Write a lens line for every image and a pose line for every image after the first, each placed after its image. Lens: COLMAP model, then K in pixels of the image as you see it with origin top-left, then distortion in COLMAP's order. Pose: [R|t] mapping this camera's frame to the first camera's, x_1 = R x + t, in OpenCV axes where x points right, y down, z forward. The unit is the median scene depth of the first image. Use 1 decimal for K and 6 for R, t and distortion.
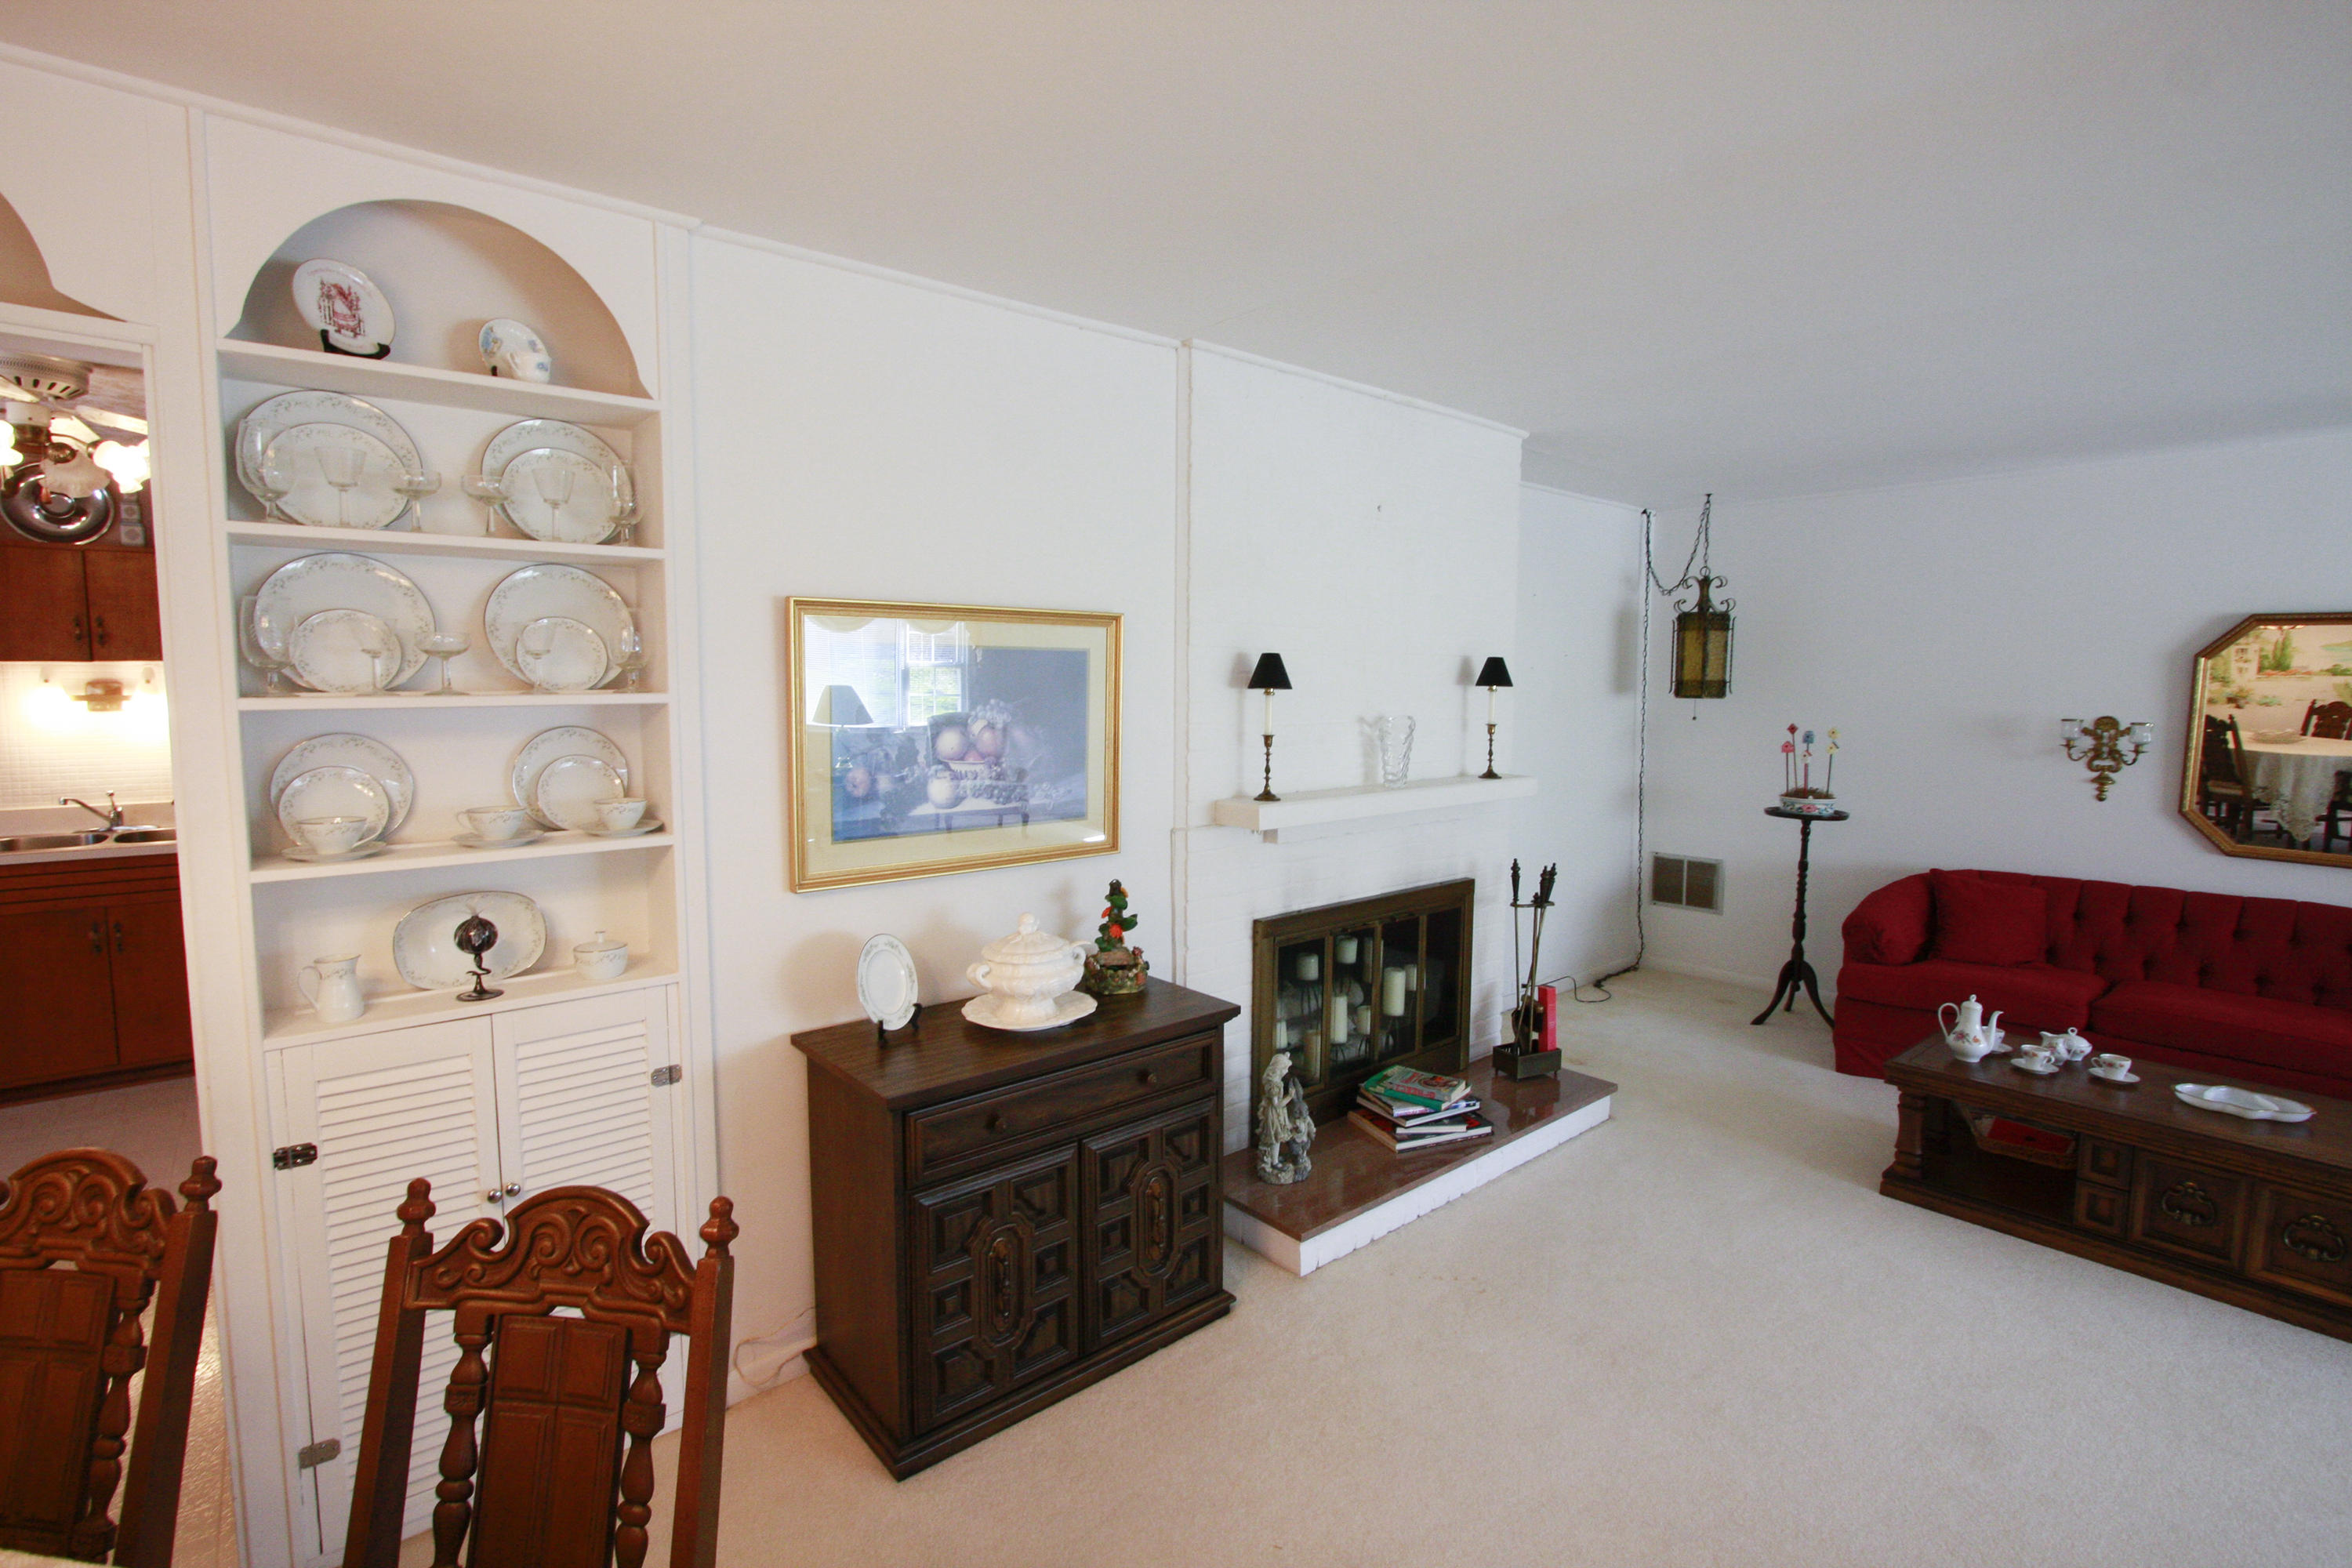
lens RADIAL K [[1086.9, 0, 1157.2], [0, 1086.9, 776.1], [0, 0, 1]] dist [-0.021840, 0.004337]
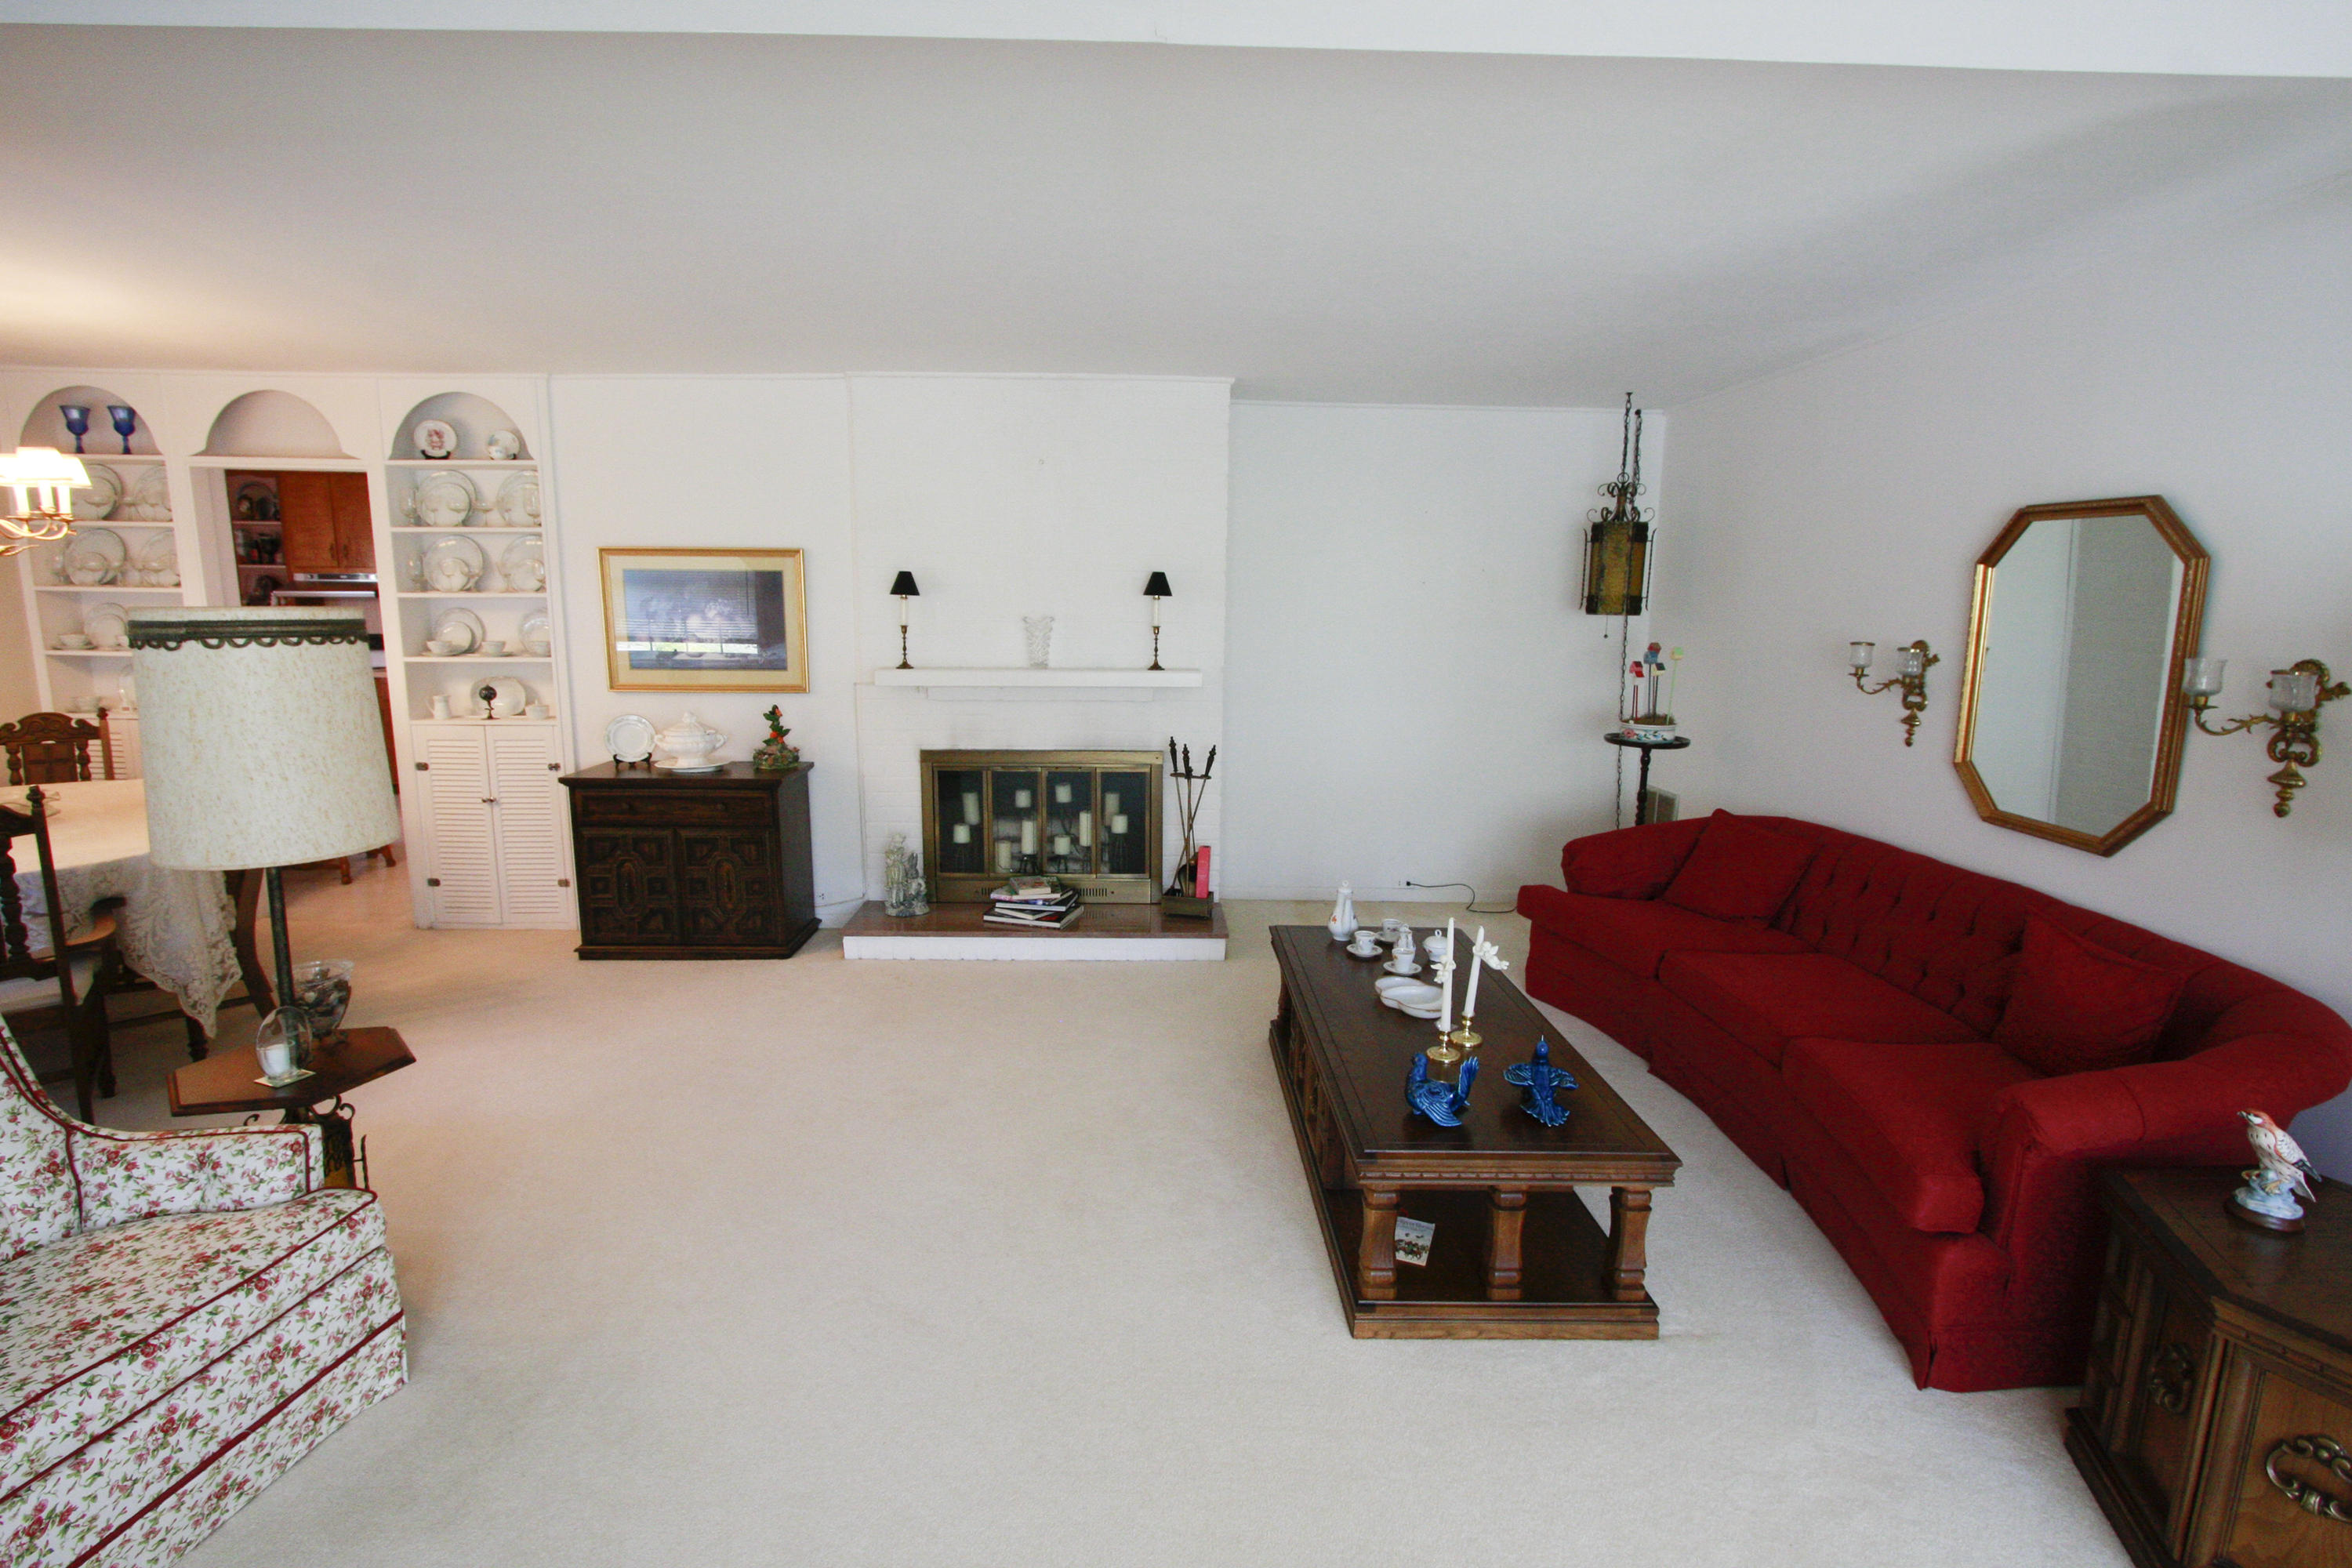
lens RADIAL K [[1086.9, 0, 1157.6], [0, 1086.9, 772.2], [0, 0, 1]] dist [-0.021840, 0.004337]
pose [[0.779653, 0.104607, -0.617413, 1.644395], [-0.063309, 0.994064, 0.088477, 0.011705], [0.623003, -0.029893, 0.781648, 0.032872]]
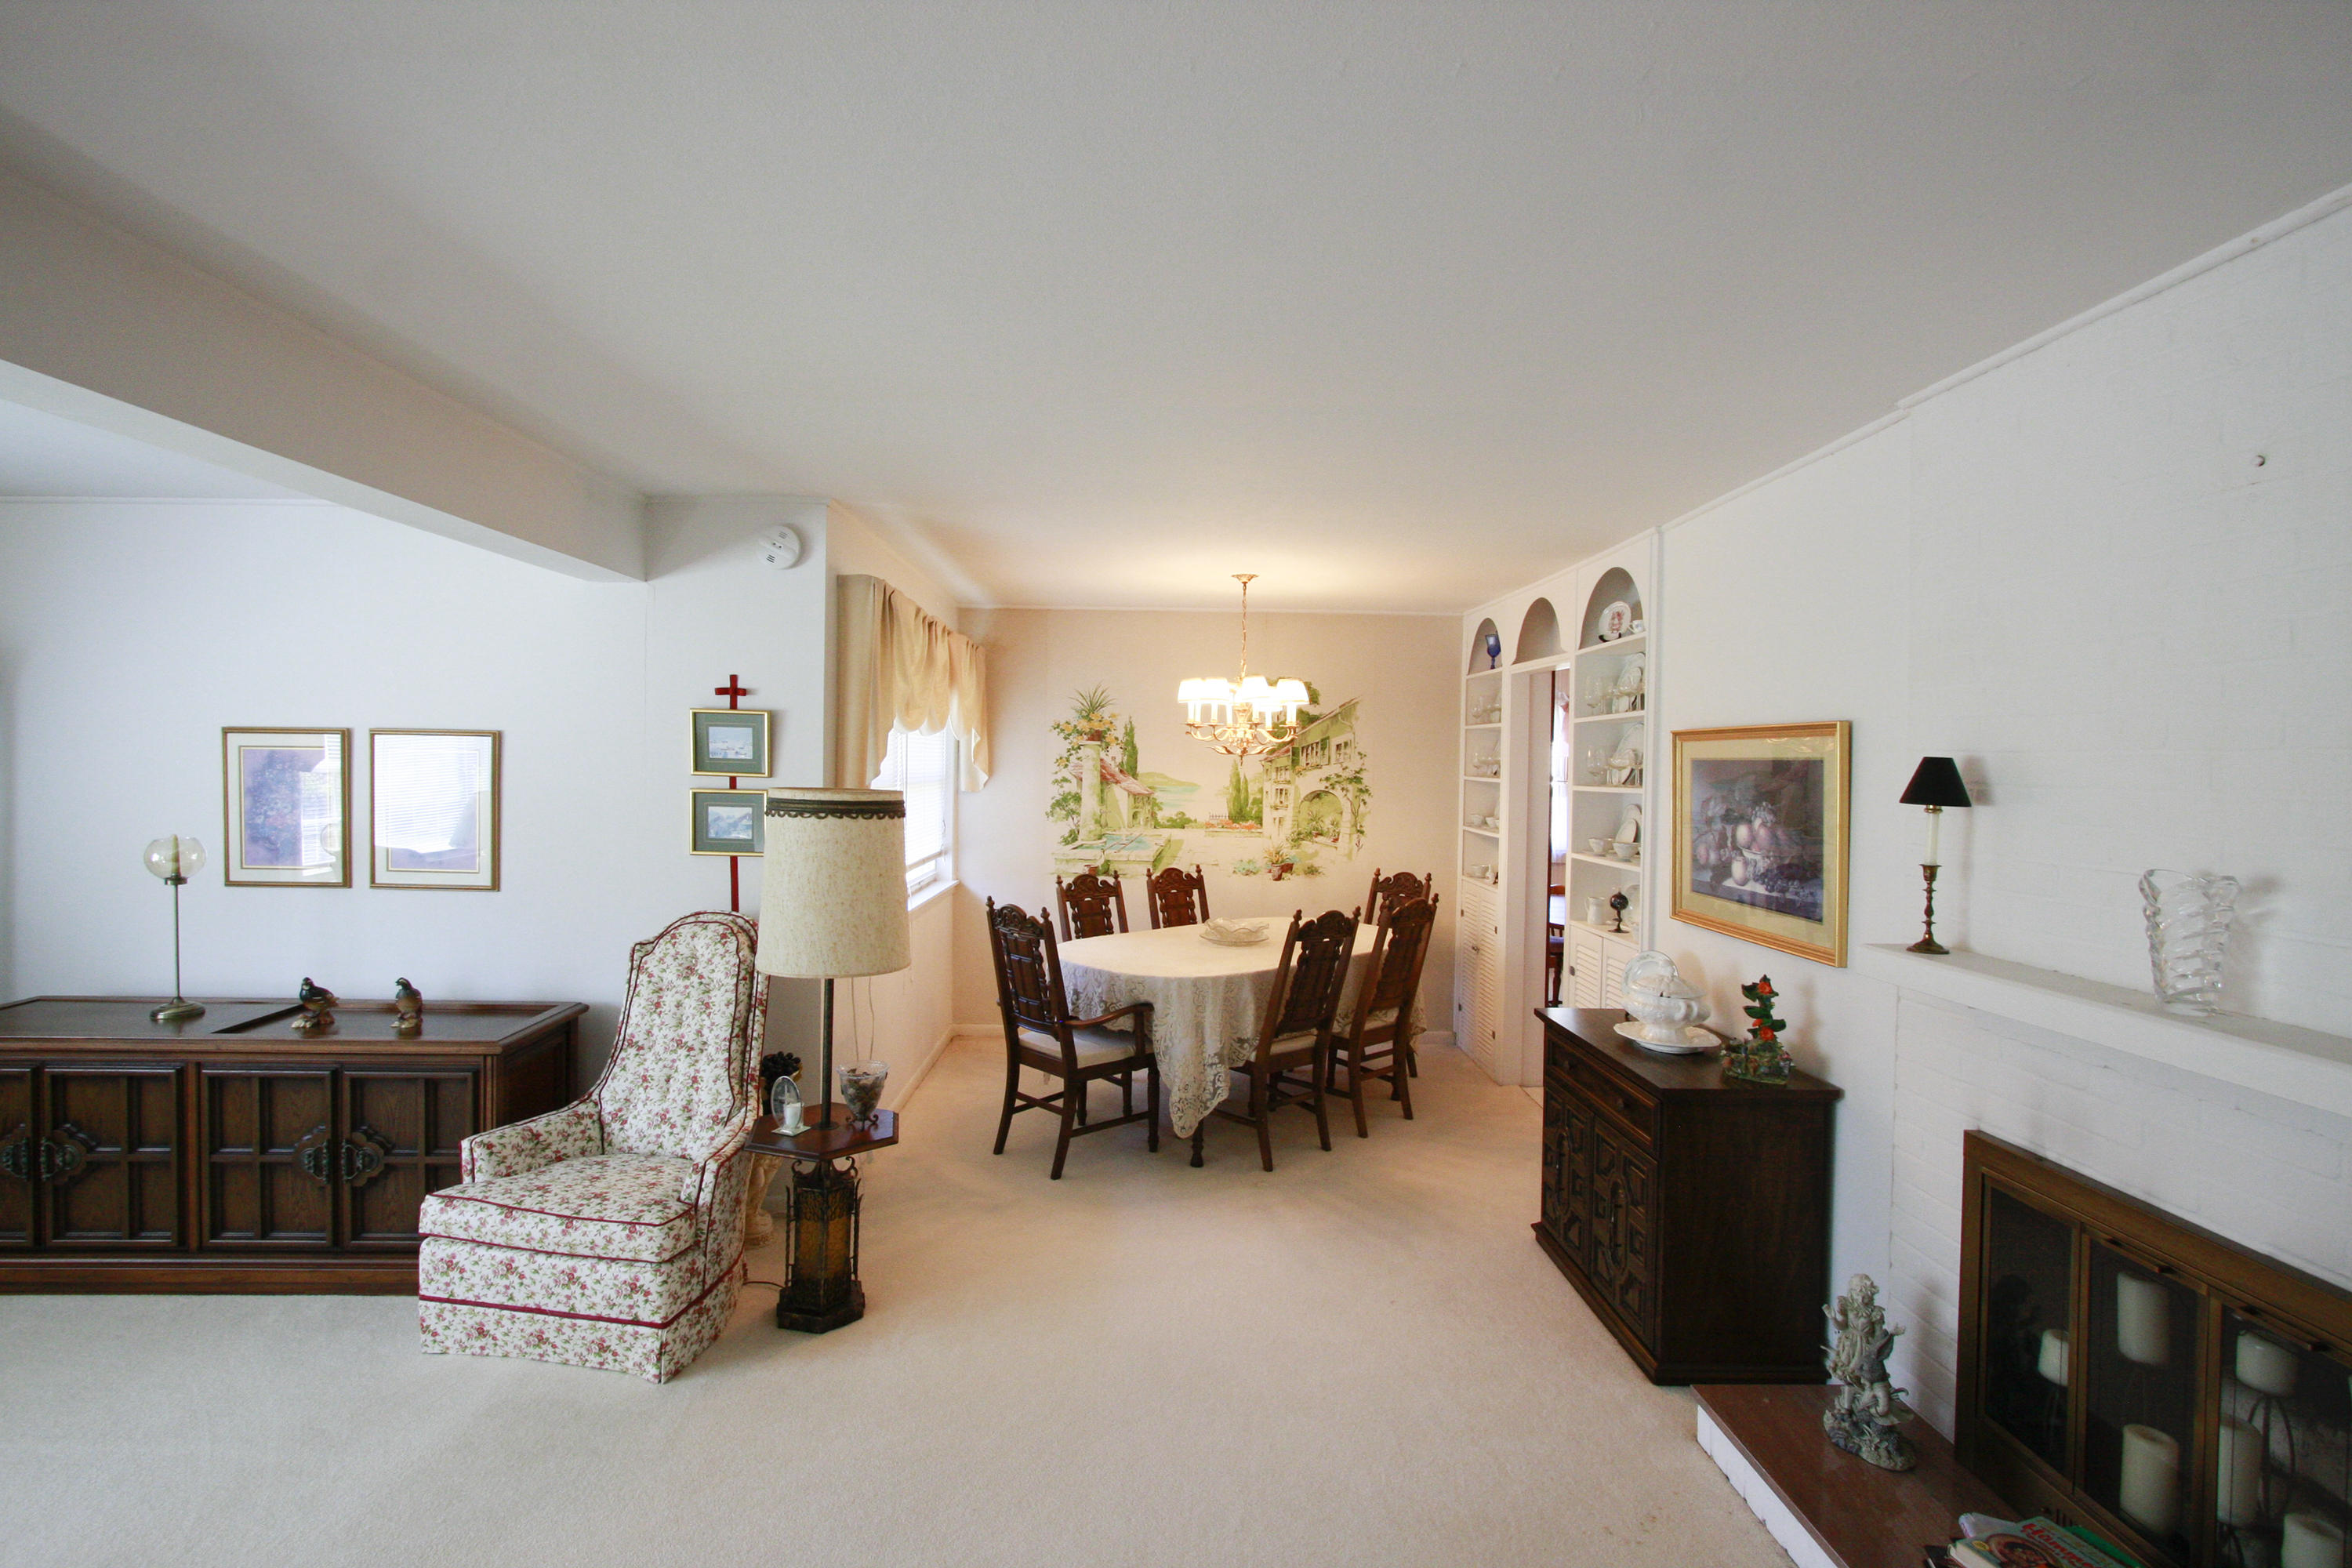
lens RADIAL K [[1086.9, 0, 1163.8], [0, 1086.9, 781.8], [0, 0, 1]] dist [-0.021840, 0.004337]
pose [[-0.630430, -0.000470, -0.776246, 1.247494], [-0.088752, 0.993486, 0.071479, -0.124929], [0.771155, 0.113956, -0.626365, 1.290576]]
